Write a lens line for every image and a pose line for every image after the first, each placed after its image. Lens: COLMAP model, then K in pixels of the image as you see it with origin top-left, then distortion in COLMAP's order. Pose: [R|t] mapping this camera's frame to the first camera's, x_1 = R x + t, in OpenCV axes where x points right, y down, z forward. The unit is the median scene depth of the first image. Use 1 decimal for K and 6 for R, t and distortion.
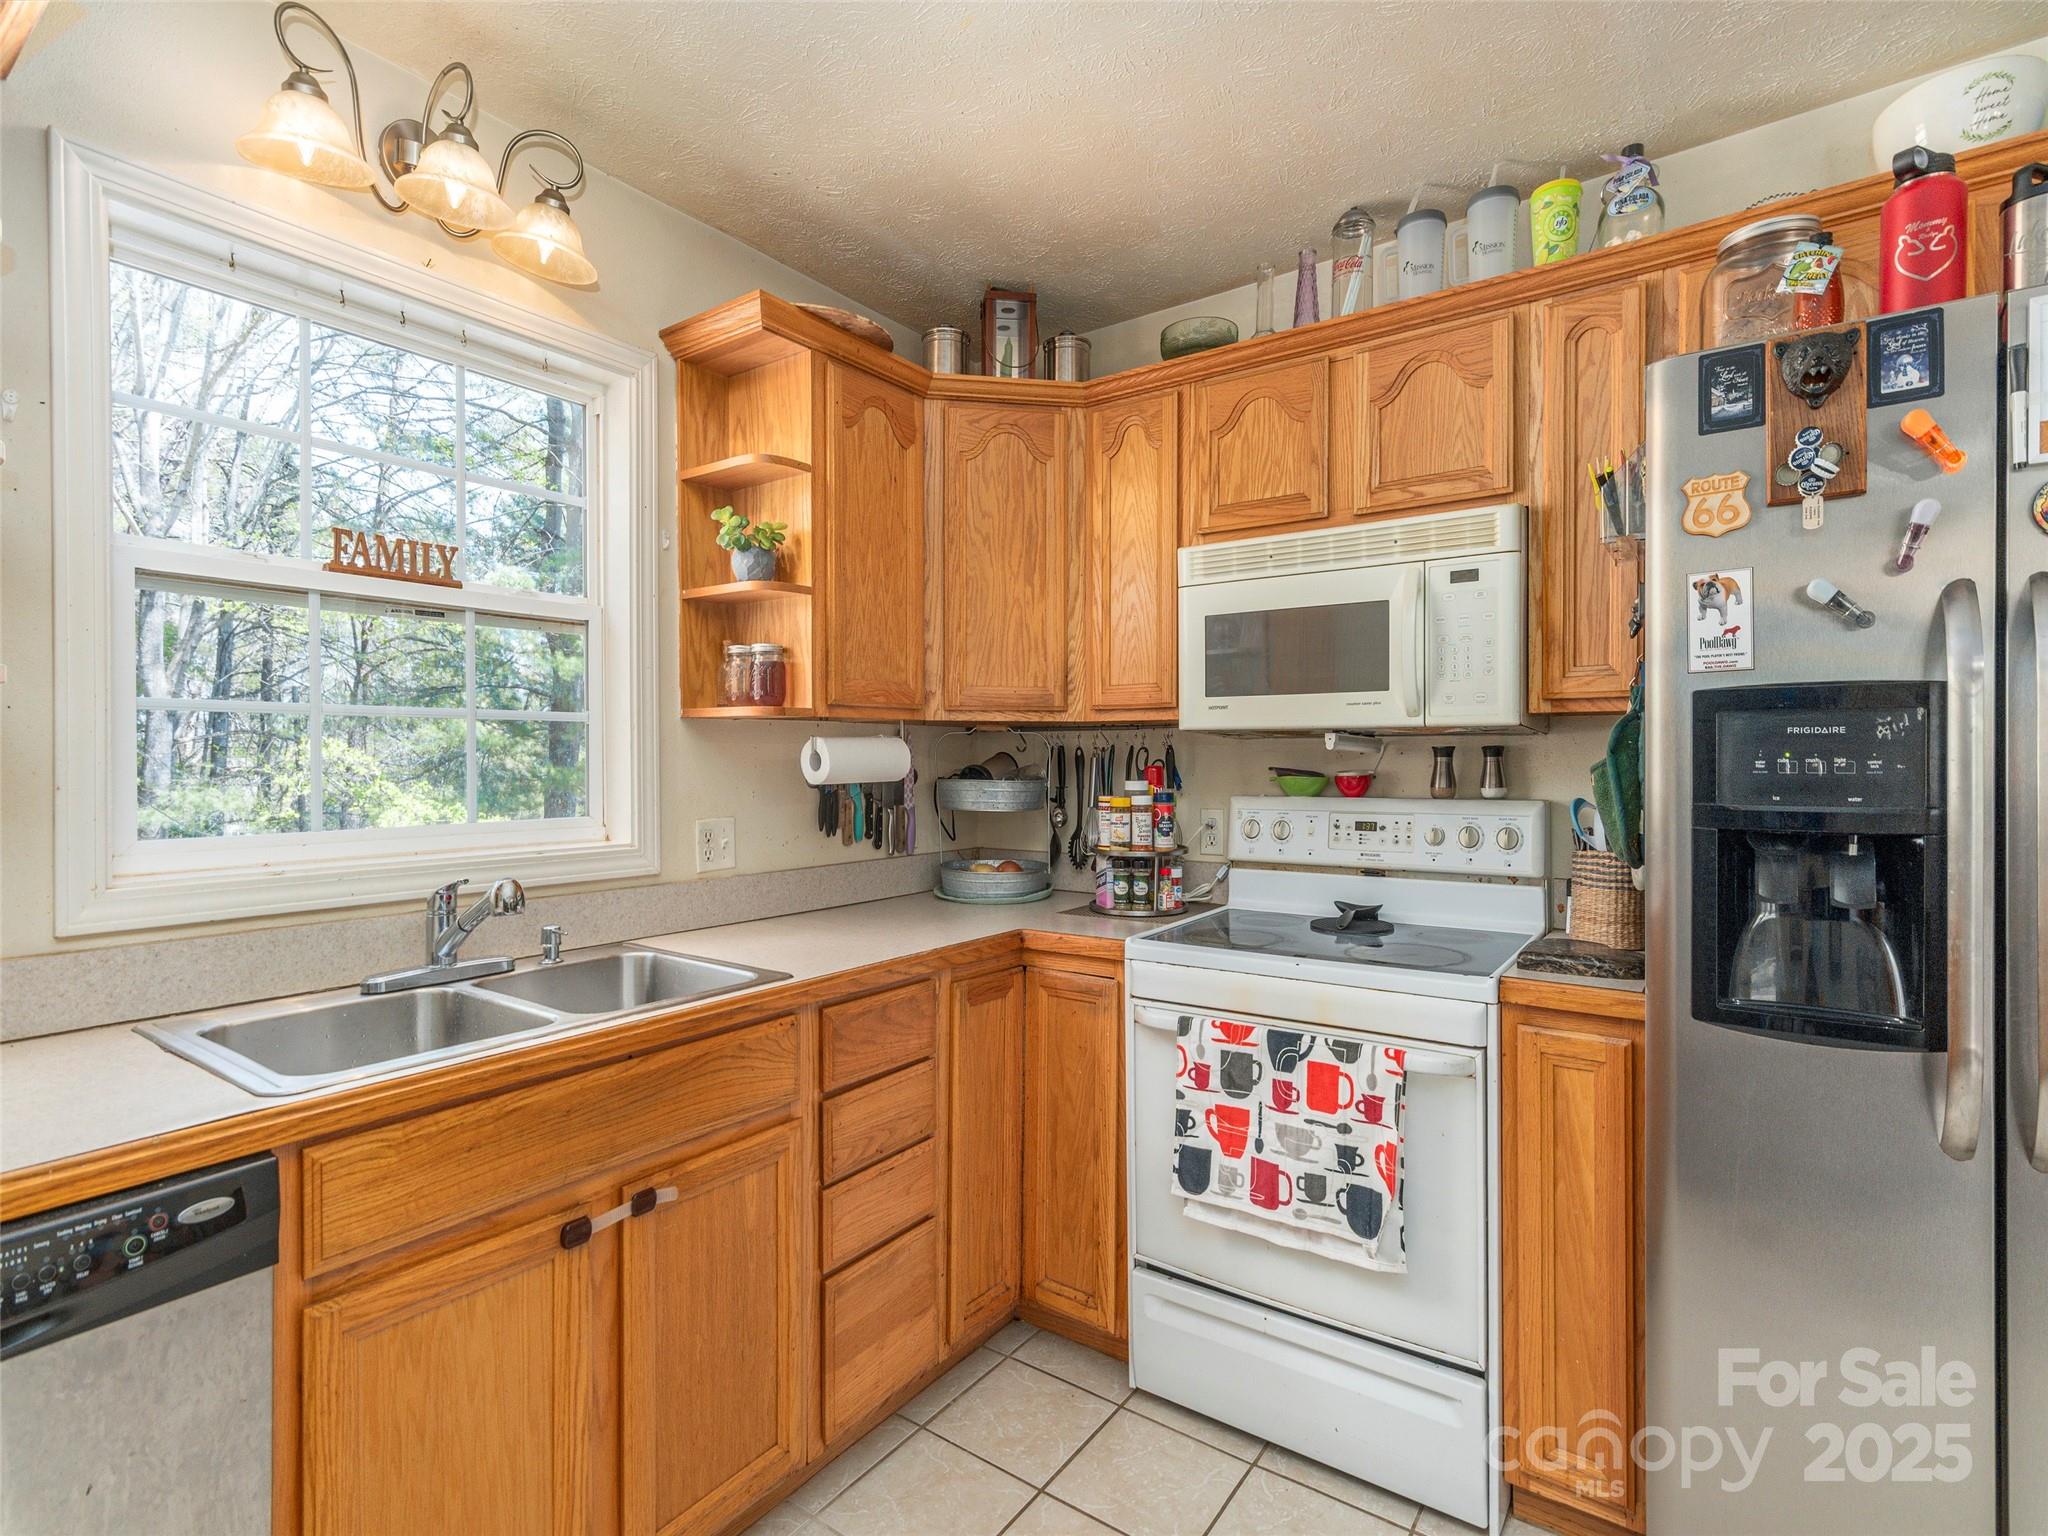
lens RADIAL K [[996.6, 0, 1018.5], [0, 996.6, 760.8], [0, 0, 1]] dist [0.009983, -0.001539]
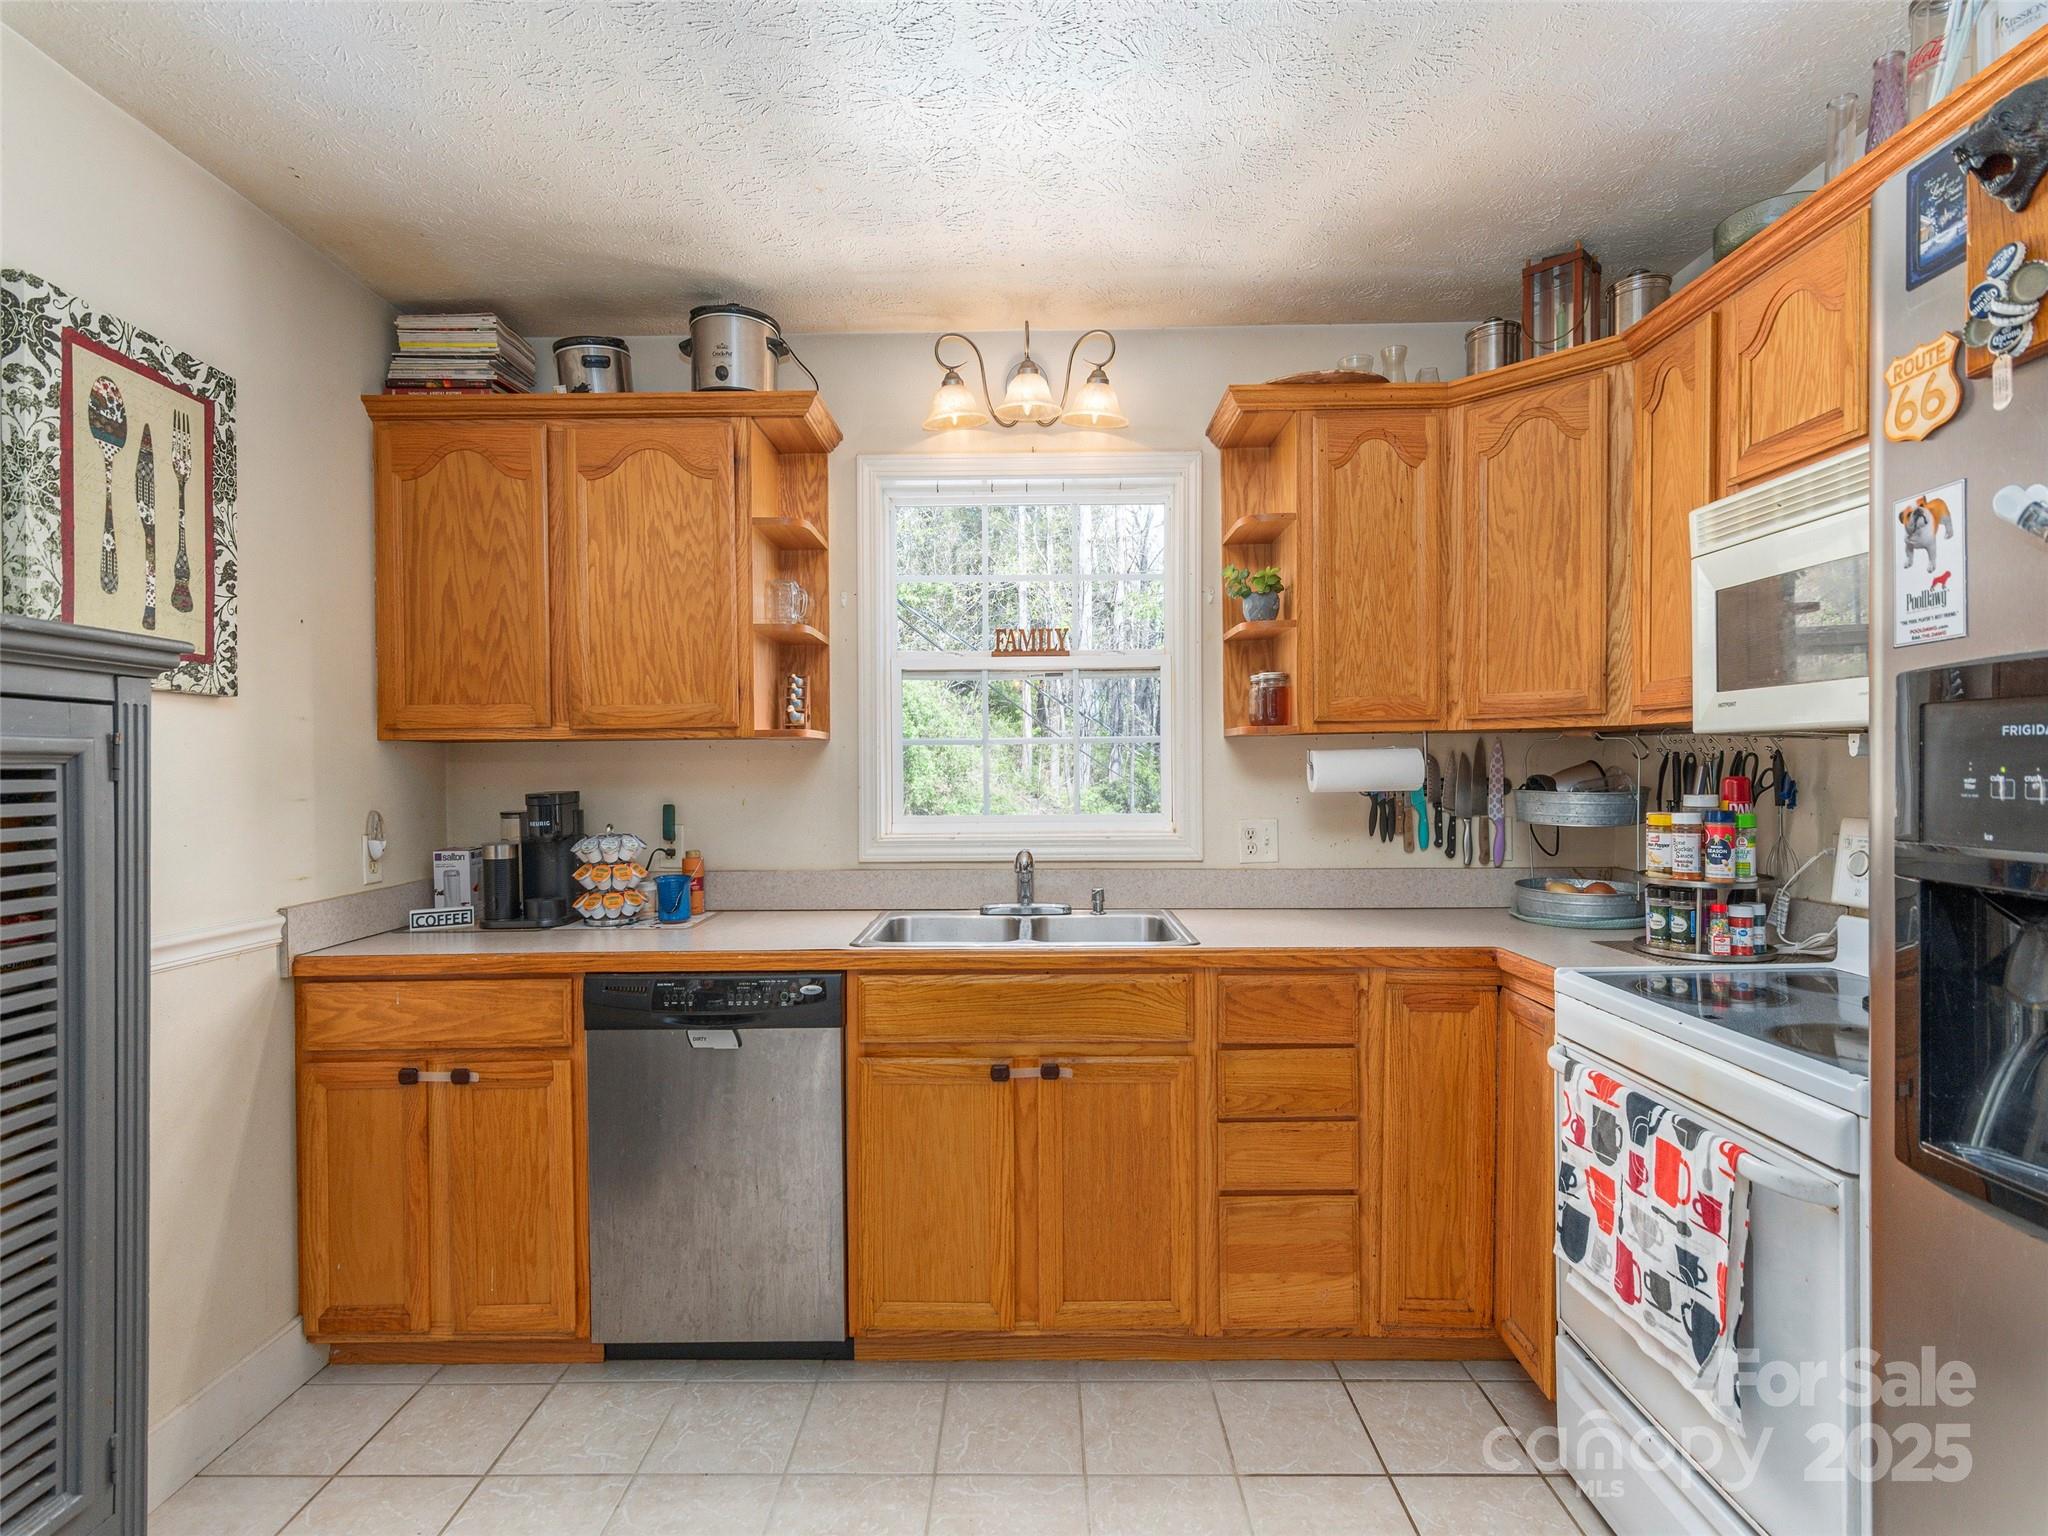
lens RADIAL K [[996.6, 0, 1013.4], [0, 996.6, 773.9], [0, 0, 1]] dist [0.009983, -0.001539]
pose [[0.574034, 0.001951, -0.818829, 0.622466], [0.005251, 0.999968, 0.006064, -0.006846], [0.818815, -0.007781, 0.574005, 0.086042]]
